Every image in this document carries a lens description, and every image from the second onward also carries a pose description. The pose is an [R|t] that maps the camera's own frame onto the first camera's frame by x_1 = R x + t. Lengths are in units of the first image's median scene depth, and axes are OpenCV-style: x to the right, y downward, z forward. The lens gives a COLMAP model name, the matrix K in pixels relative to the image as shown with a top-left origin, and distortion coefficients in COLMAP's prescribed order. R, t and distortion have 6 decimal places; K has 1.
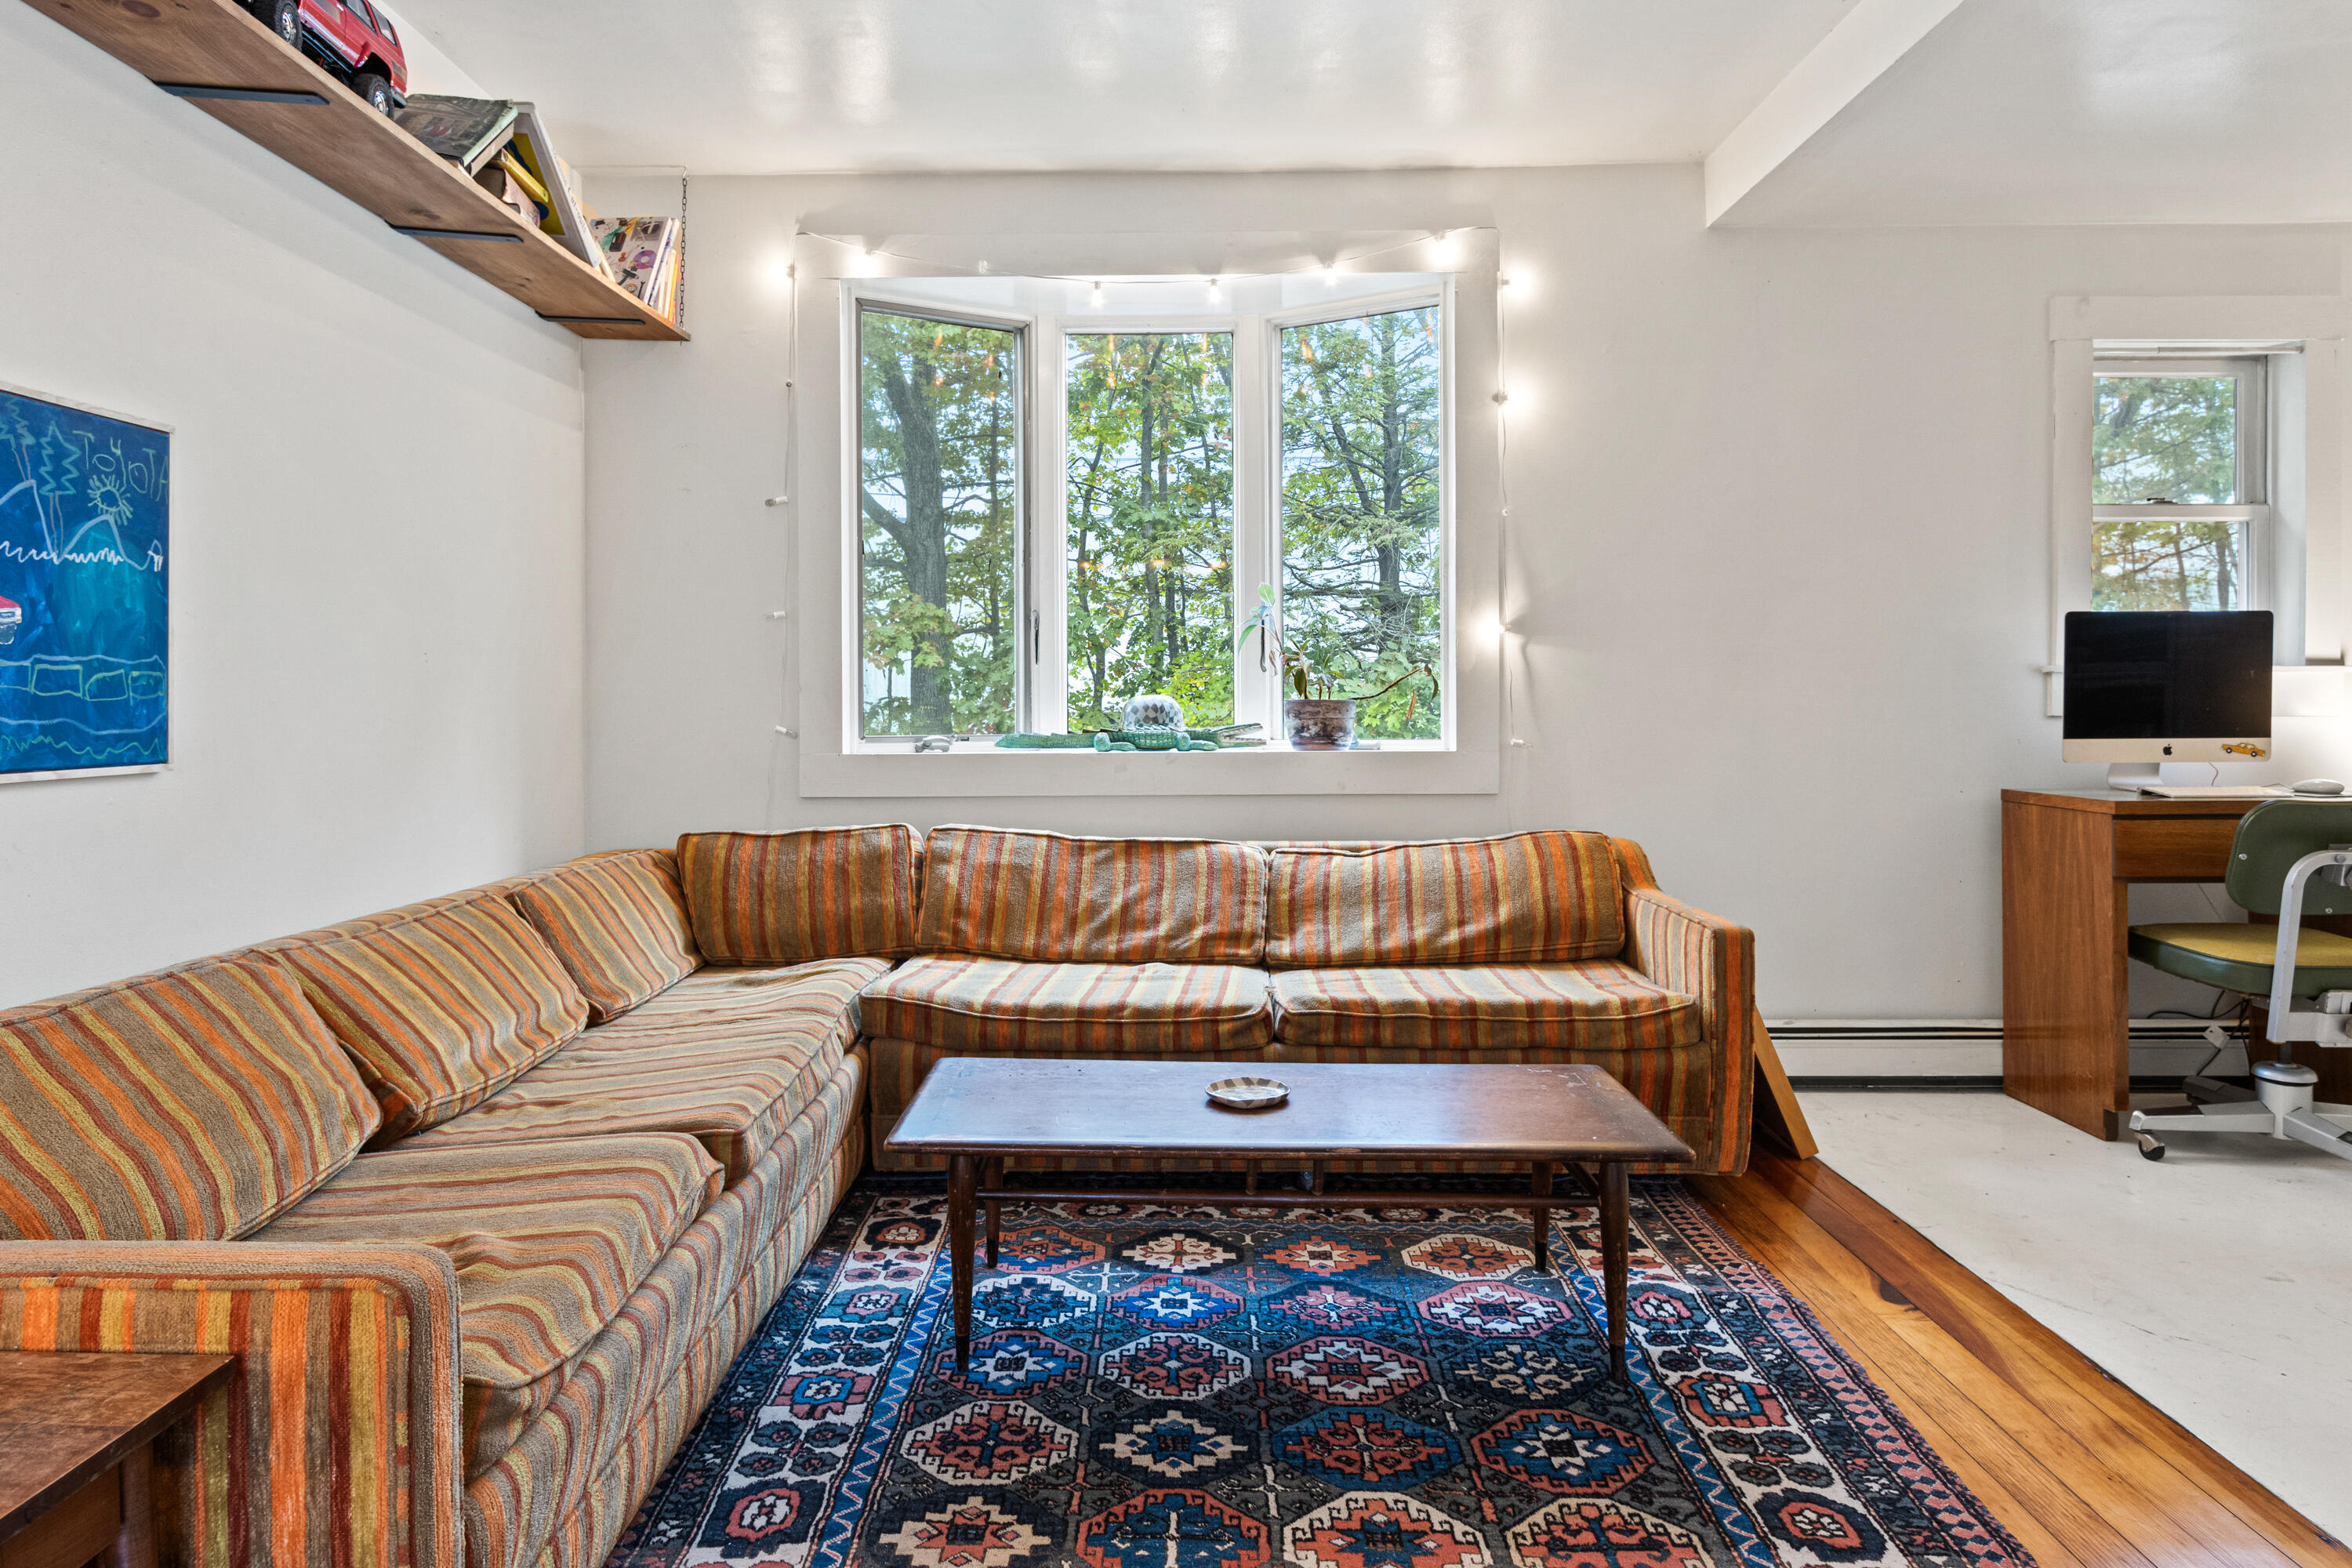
lens RADIAL K [[1442.0, 0, 1167.1], [0, 1442.0, 702.4], [0, 0, 1]] dist [0.002823, -0.003514]
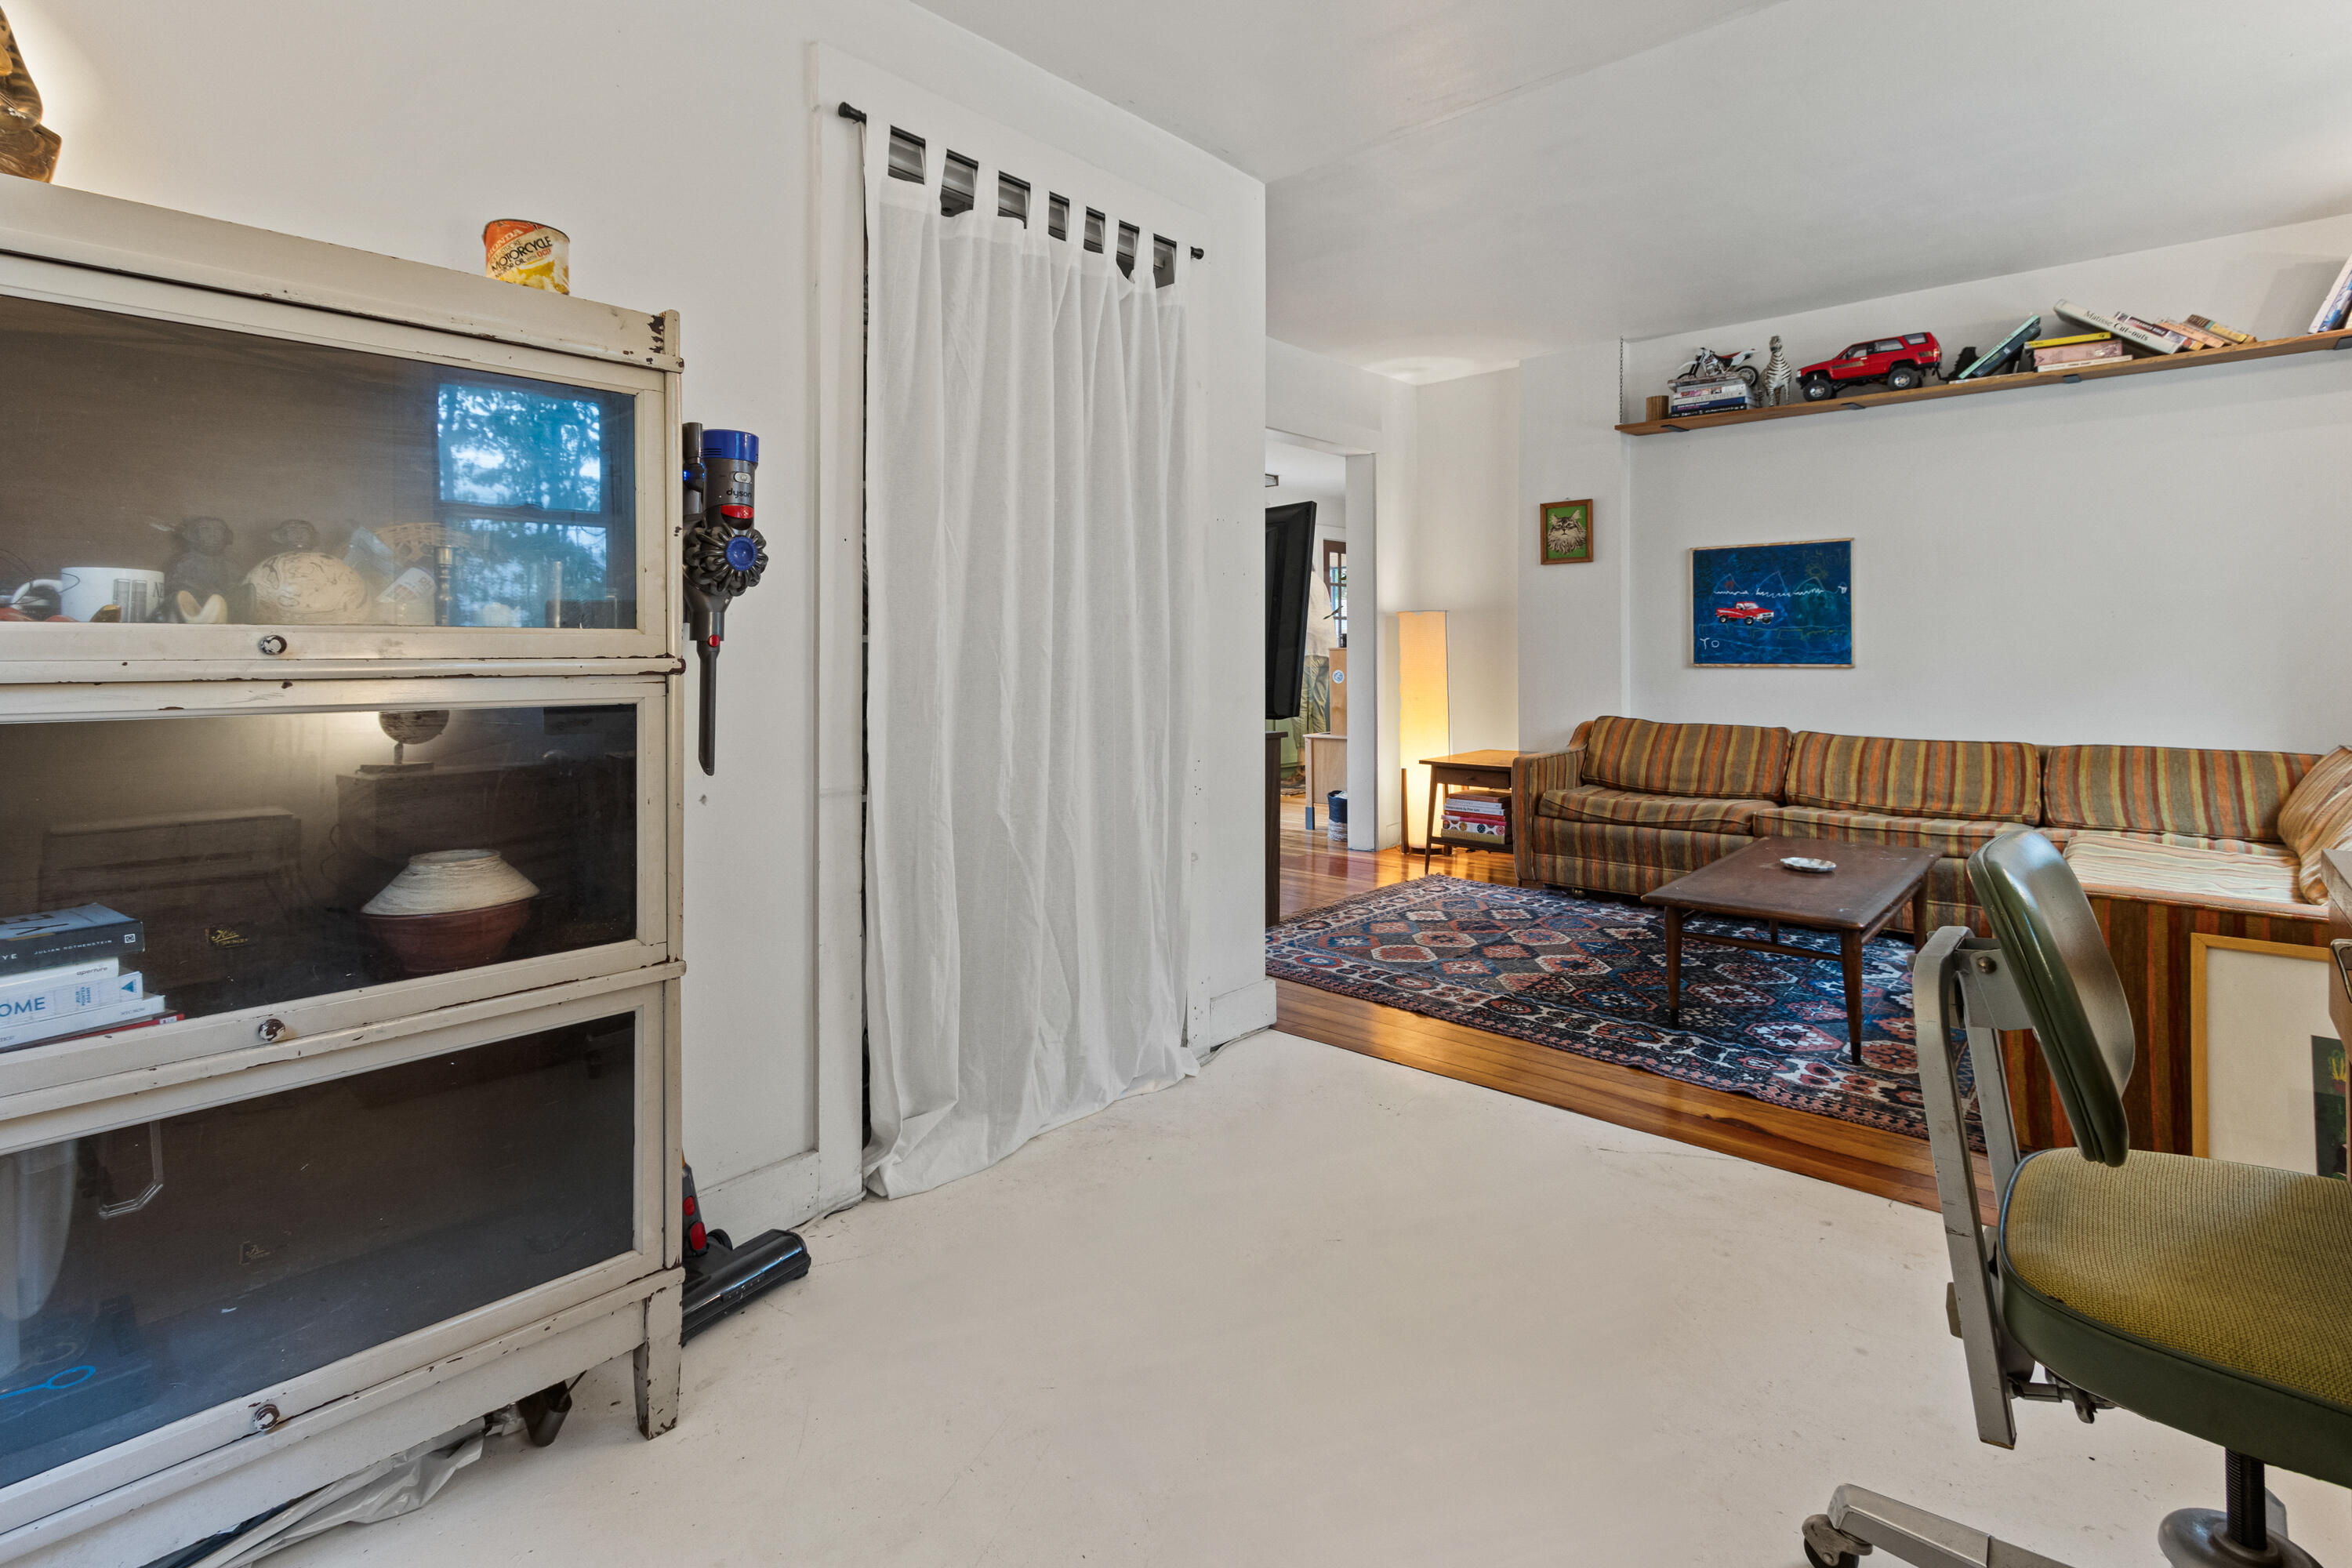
lens RADIAL K [[1134.1, 0, 1137.3], [0, 1134.1, 650.9], [0, 0, 1]] dist [0.006605, -0.003529]
pose [[-0.667516, 0.006022, -0.744571, 1.176114], [0.003664, 0.999982, 0.004802, 0.001126], [0.744586, 0.000478, -0.667526, 0.951153]]
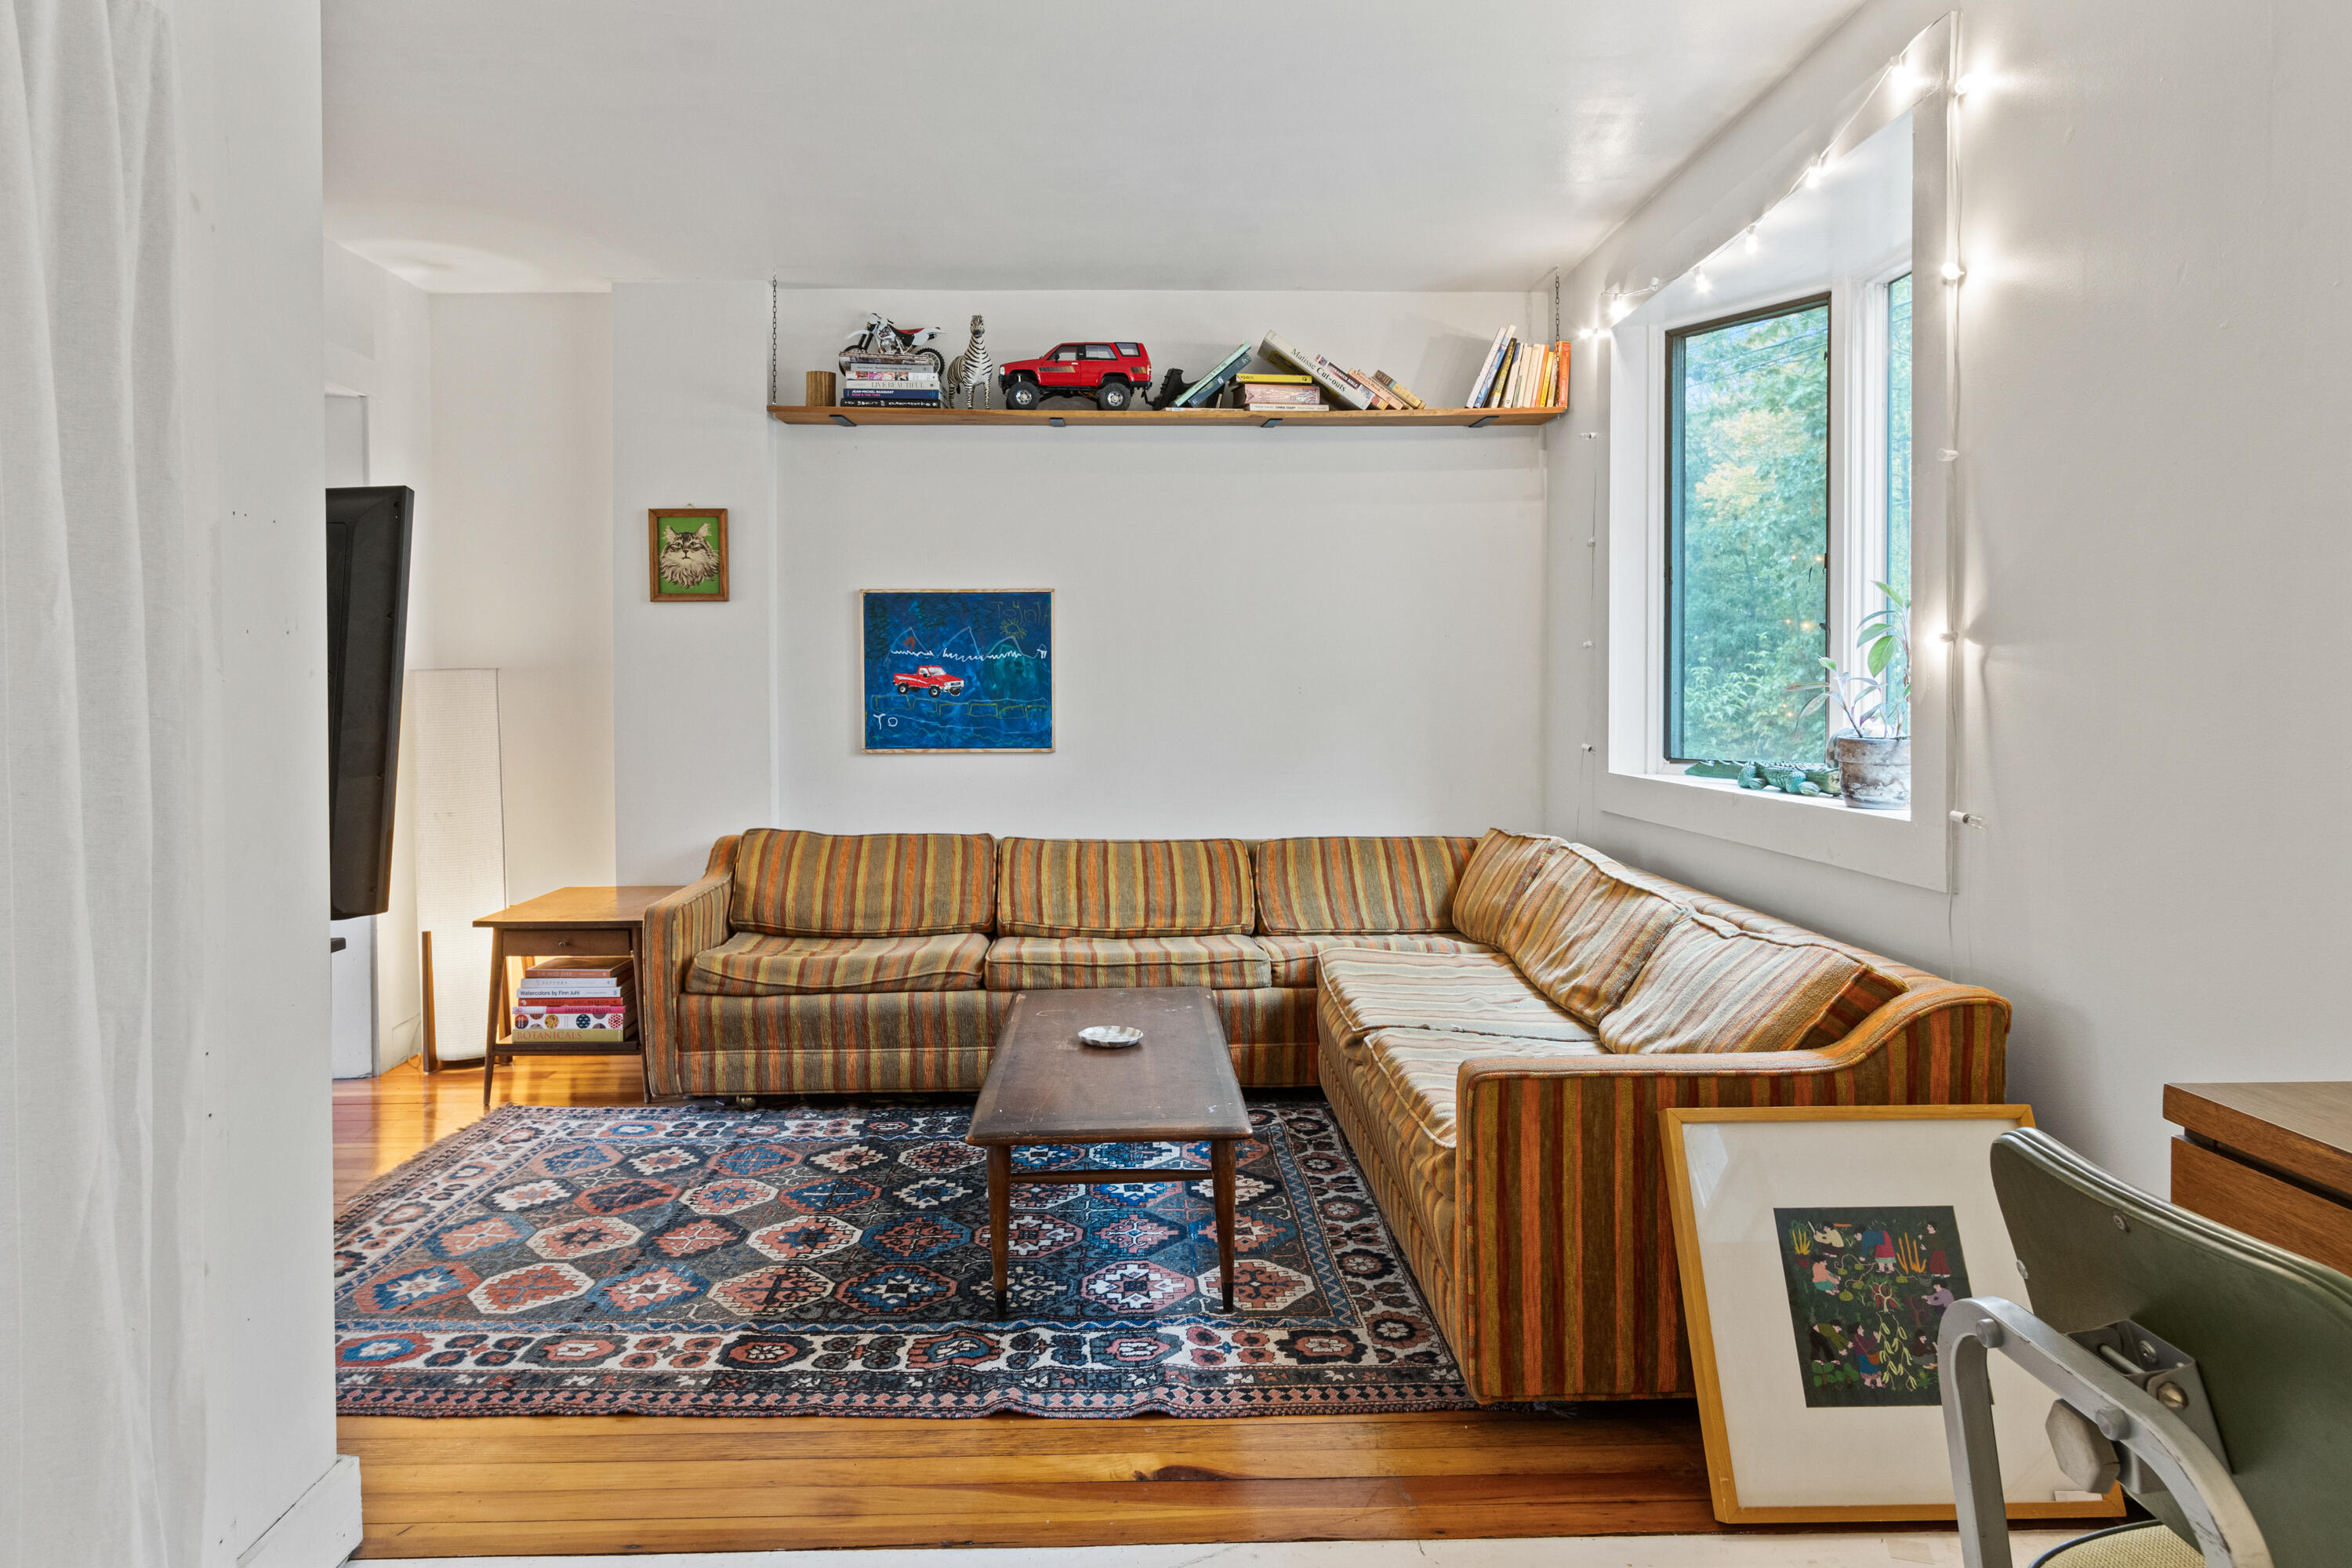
lens RADIAL K [[1529.8, 0, 1156.9], [0, 1529.8, 707.2], [0, 0, 1]] dist [0.010171, 0.000446]
pose [[0.037241, 0.015278, -0.999190, 1.040285], [0.000406, 0.999883, 0.015304, -0.035015], [0.999306, -0.000976, 0.037230, 0.716931]]
